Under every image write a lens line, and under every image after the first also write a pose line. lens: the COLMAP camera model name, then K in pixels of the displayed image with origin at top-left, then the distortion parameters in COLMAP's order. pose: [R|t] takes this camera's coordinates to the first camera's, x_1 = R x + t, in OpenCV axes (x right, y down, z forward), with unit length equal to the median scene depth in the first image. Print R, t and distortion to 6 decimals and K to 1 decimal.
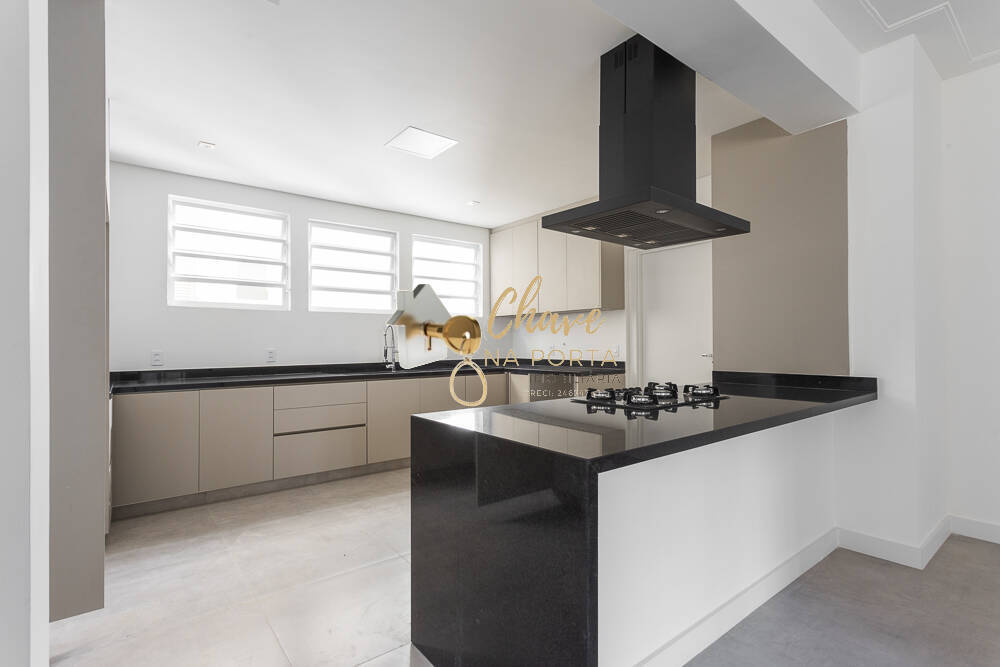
lens RADIAL K [[475.7, 0, 500.0], [0, 475.7, 333.5], [0, 0, 1]] dist [0.001403, 0.000692]
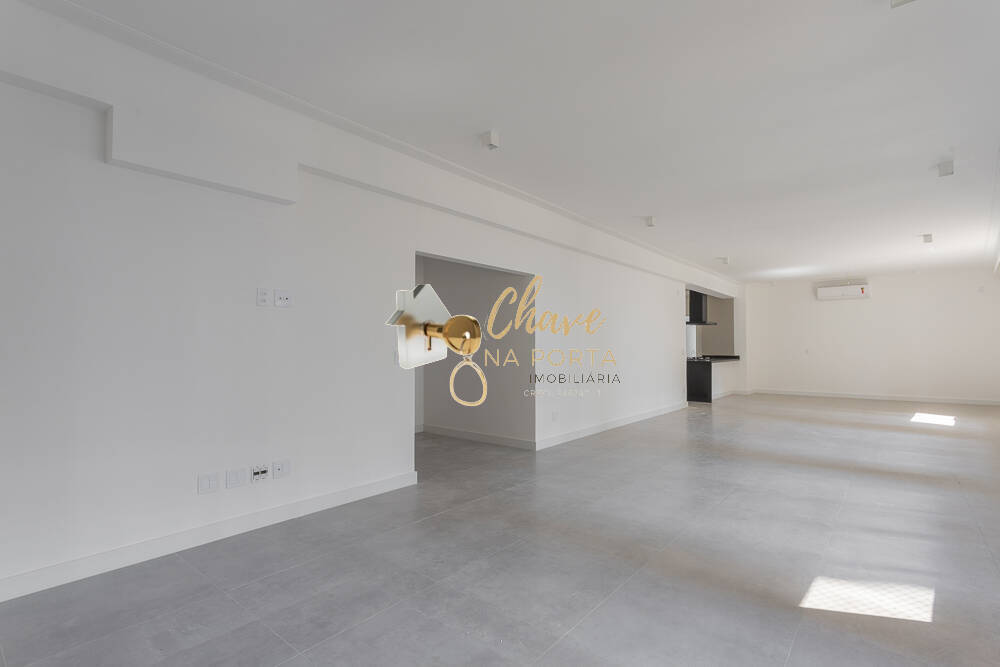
lens RADIAL K [[475.7, 0, 500.0], [0, 475.7, 333.5], [0, 0, 1]] dist [0.001403, 0.000692]
pose [[0.980647, 0.013862, 0.195293, -2.518491], [-0.010840, 0.999805, -0.016531, -0.029083], [-0.195484, 0.014094, 0.980606, -3.242201]]
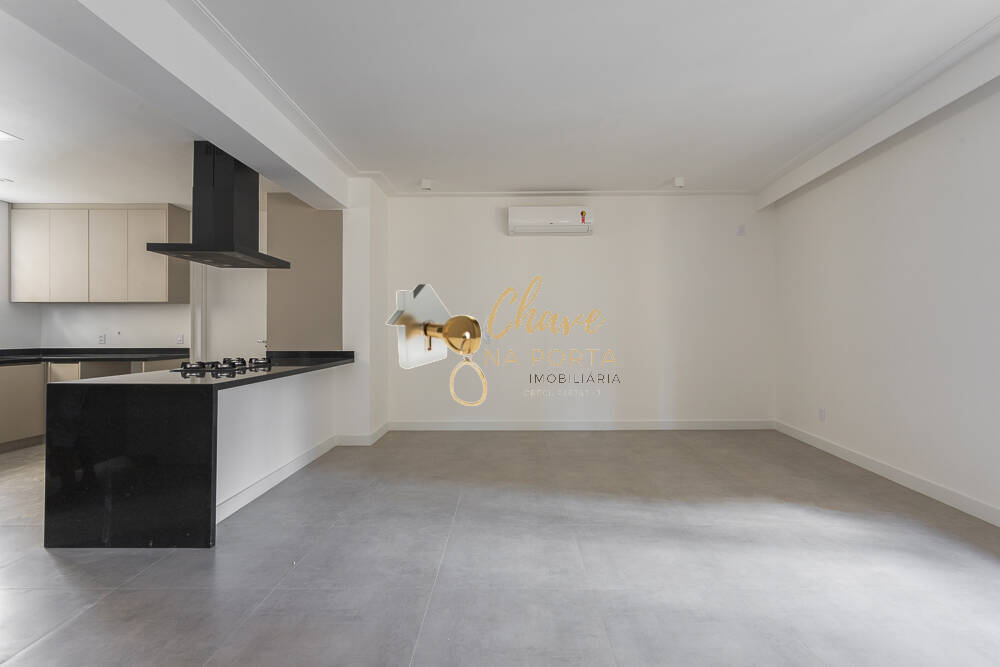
lens RADIAL K [[475.7, 0, 500.0], [0, 475.7, 333.5], [0, 0, 1]] dist [0.001403, 0.000692]
pose [[0.632204, 0.002409, 0.774798, -0.315569], [-0.018686, 0.999752, 0.012138, -0.011085], [-0.774577, -0.022152, 0.632092, -0.656180]]
